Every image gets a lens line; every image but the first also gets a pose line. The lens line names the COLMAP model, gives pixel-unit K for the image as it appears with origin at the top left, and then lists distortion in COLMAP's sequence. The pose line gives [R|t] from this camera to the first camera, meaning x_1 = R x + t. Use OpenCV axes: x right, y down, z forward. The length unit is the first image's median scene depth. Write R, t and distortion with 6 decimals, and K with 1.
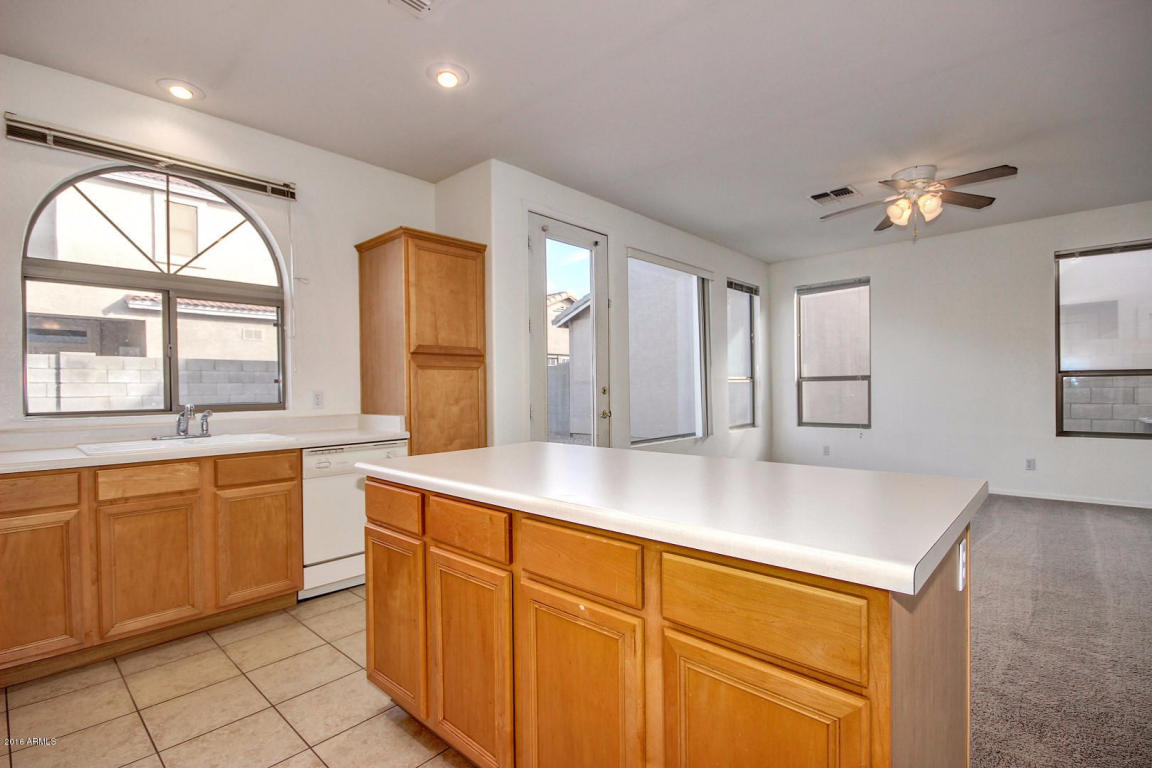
lens RADIAL K [[534.2, 0, 580.0], [0, 534.2, 390.7], [0, 0, 1]] dist [0.001091, -0.005662]
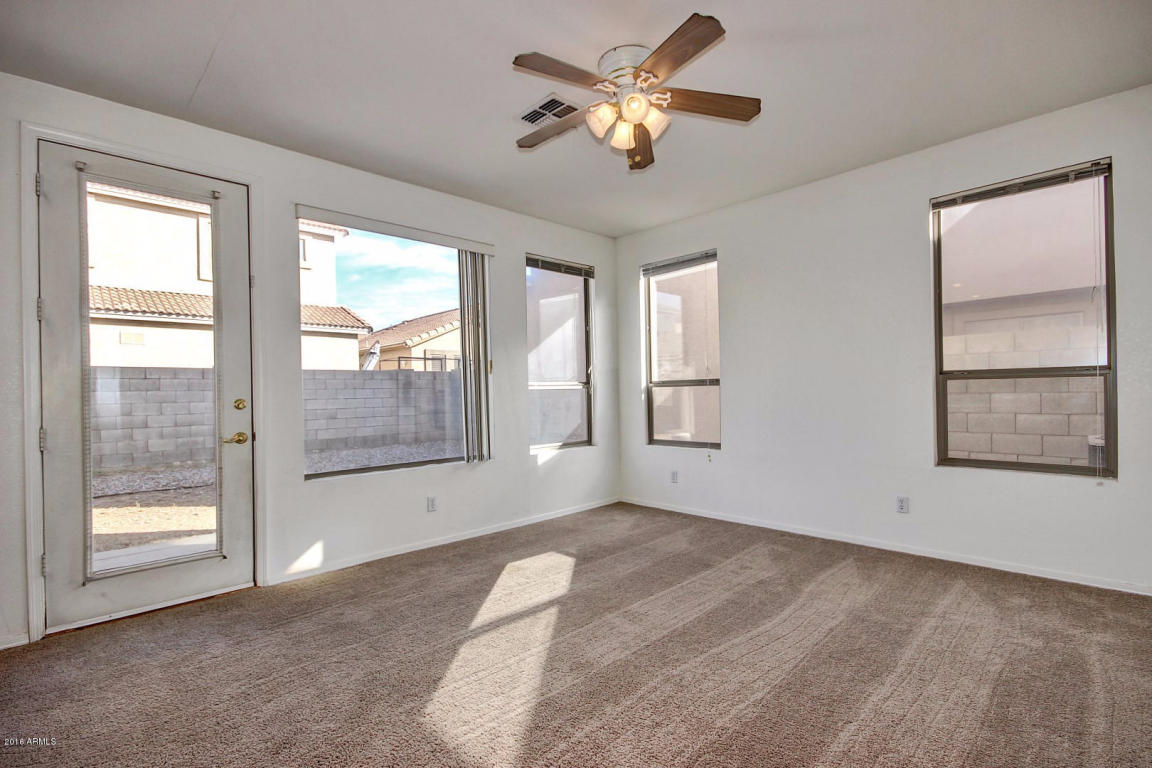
lens RADIAL K [[534.2, 0, 580.0], [0, 534.2, 390.7], [0, 0, 1]] dist [0.001091, -0.005662]
pose [[0.998509, -0.005447, -0.054310, 0.687190], [0.005100, 0.999966, -0.006528, -0.014264], [0.054344, 0.006242, 0.998503, 0.412381]]
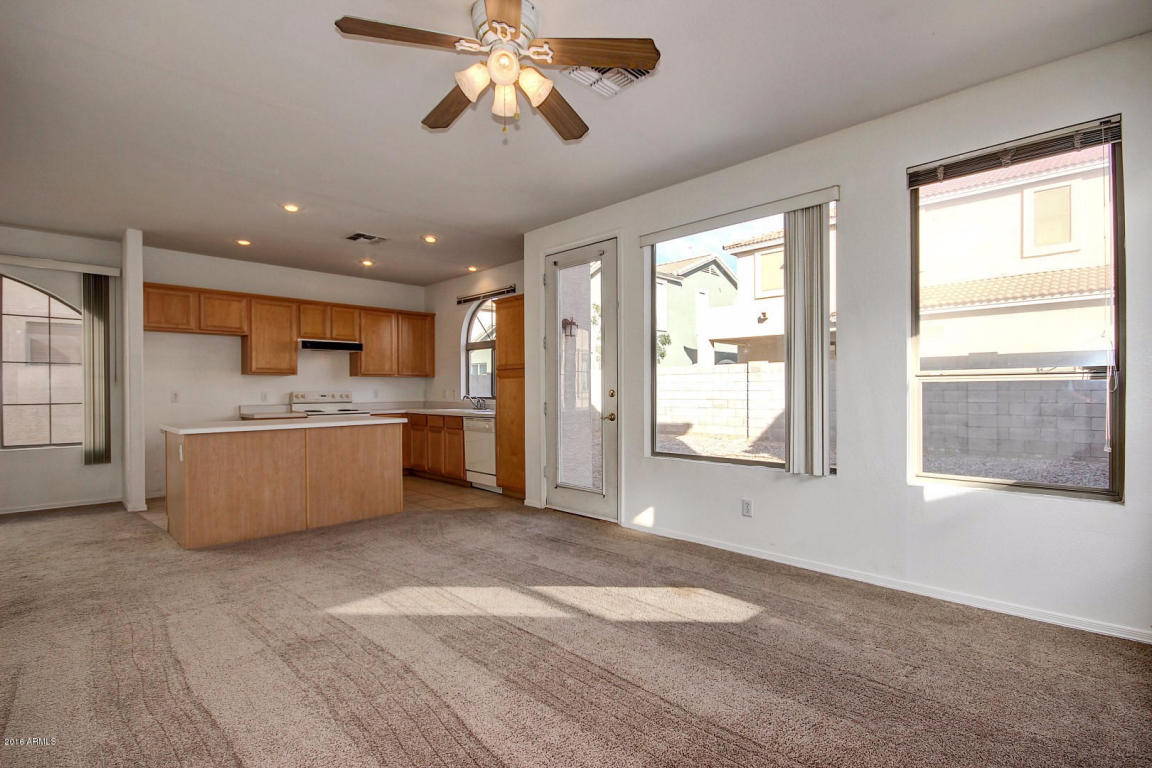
lens RADIAL K [[534.2, 0, 580.0], [0, 534.2, 390.7], [0, 0, 1]] dist [0.001091, -0.005662]
pose [[-0.032872, 0.014178, -0.999359, 1.362867], [0.000832, 0.999899, 0.014158, -0.025150], [0.999459, -0.000366, -0.032881, 1.253427]]
